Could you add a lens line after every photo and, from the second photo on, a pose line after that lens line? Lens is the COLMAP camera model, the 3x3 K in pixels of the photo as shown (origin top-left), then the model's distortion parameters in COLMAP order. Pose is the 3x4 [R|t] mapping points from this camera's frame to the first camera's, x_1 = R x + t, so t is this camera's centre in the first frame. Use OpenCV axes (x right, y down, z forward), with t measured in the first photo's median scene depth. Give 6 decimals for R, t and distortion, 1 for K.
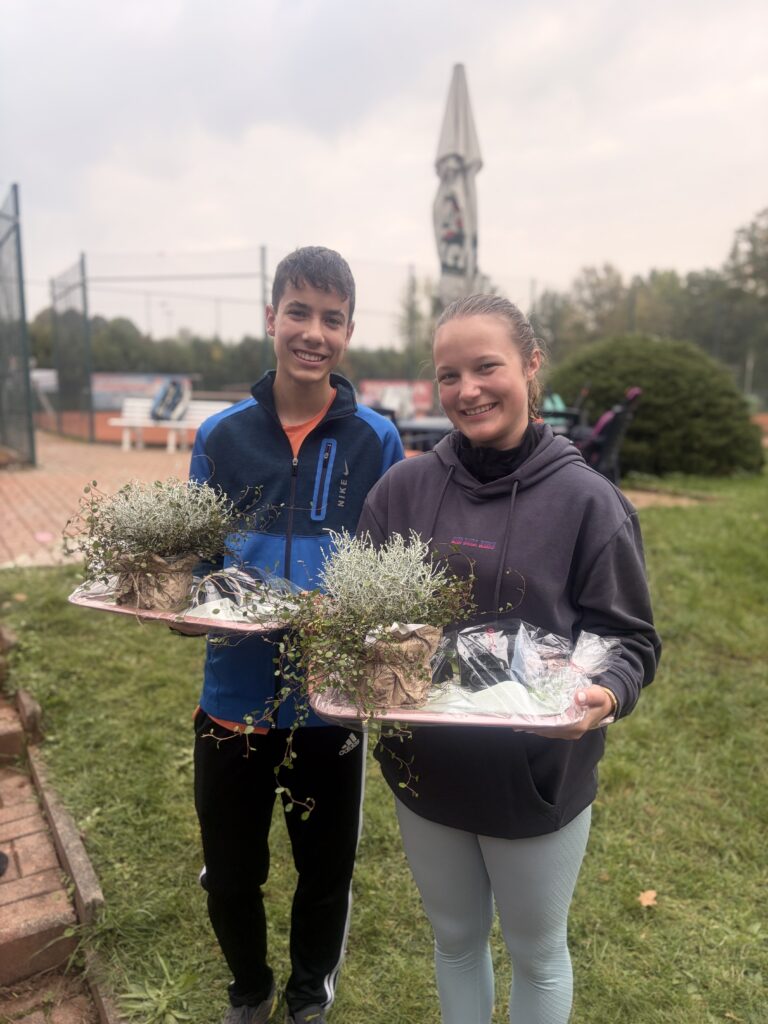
lens RADIAL K [[775.5, 0, 380.8], [0, 775.5, 517.0], [0, 0, 1]] dist [0.068658, -0.064852]
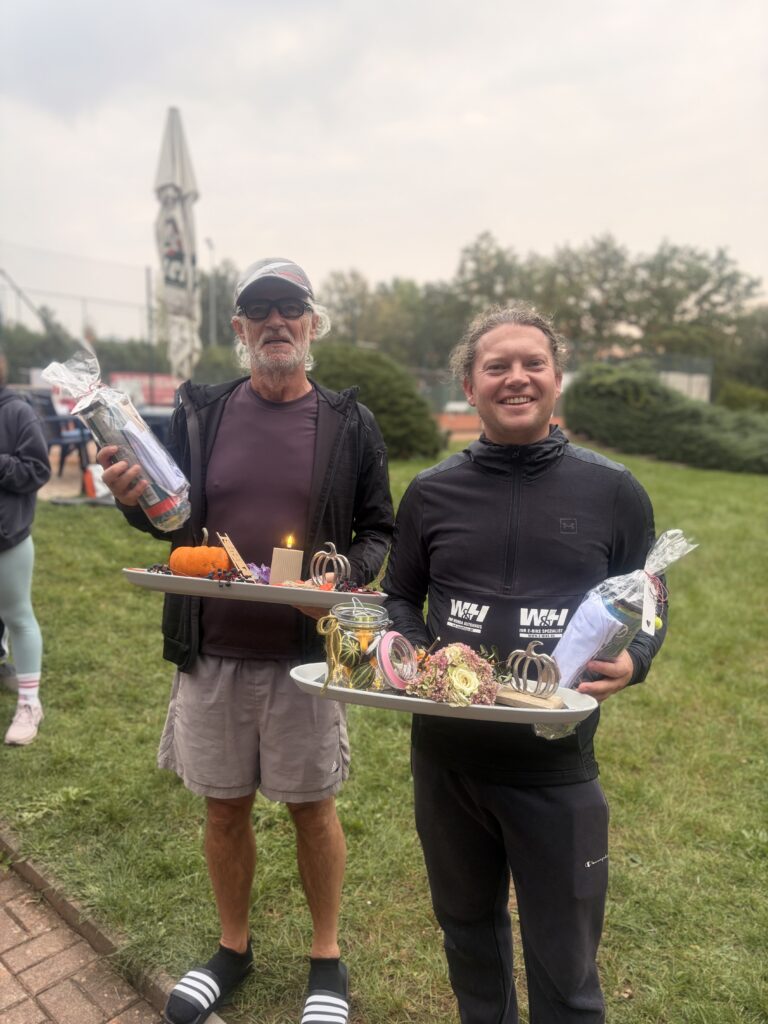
lens RADIAL K [[775.5, 0, 380.8], [0, 775.5, 517.0], [0, 0, 1]] dist [0.068658, -0.064852]
pose [[0.954815, -0.025159, 0.296134, 0.004689], [0.024012, 0.999683, 0.007513, 0.005195], [-0.296230, -0.000063, 0.955117, -0.033059]]
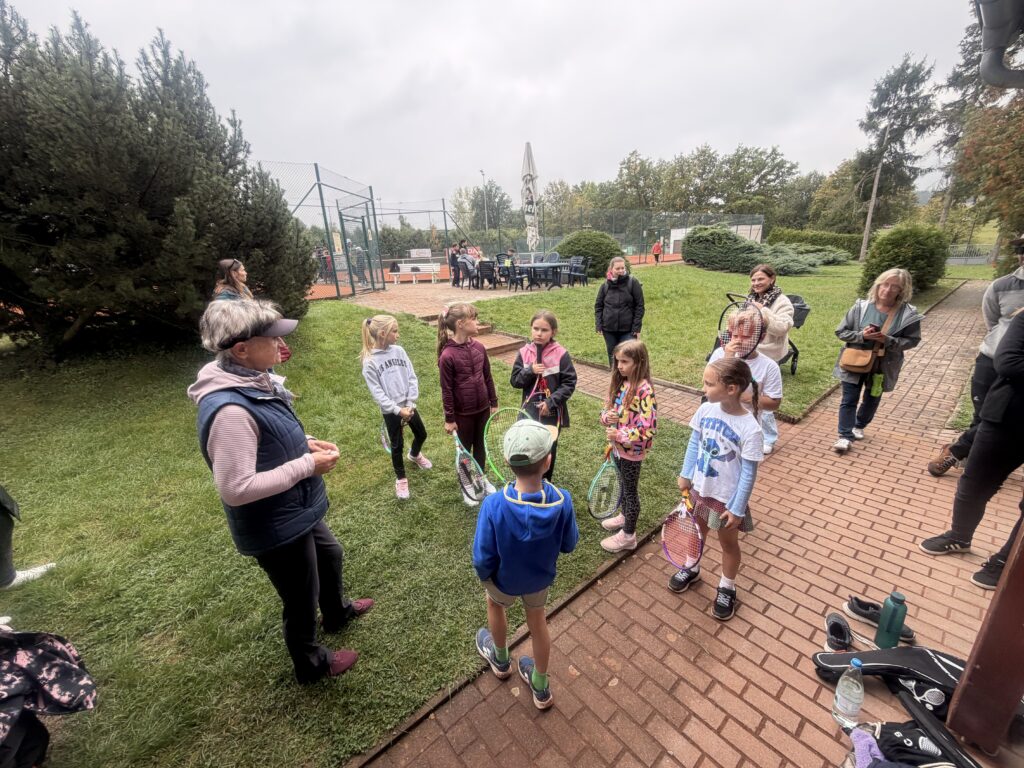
lens RADIAL K [[408.5, 0, 512.0], [0, 408.5, 384.0], [0, 0, 1]] dist [0.001997, -0.000086]
pose [[0.985397, -0.097735, 0.139428, -0.041599], [0.075085, 0.984362, 0.159352, 0.012629], [-0.152822, -0.146556, 0.977326, -0.101094]]
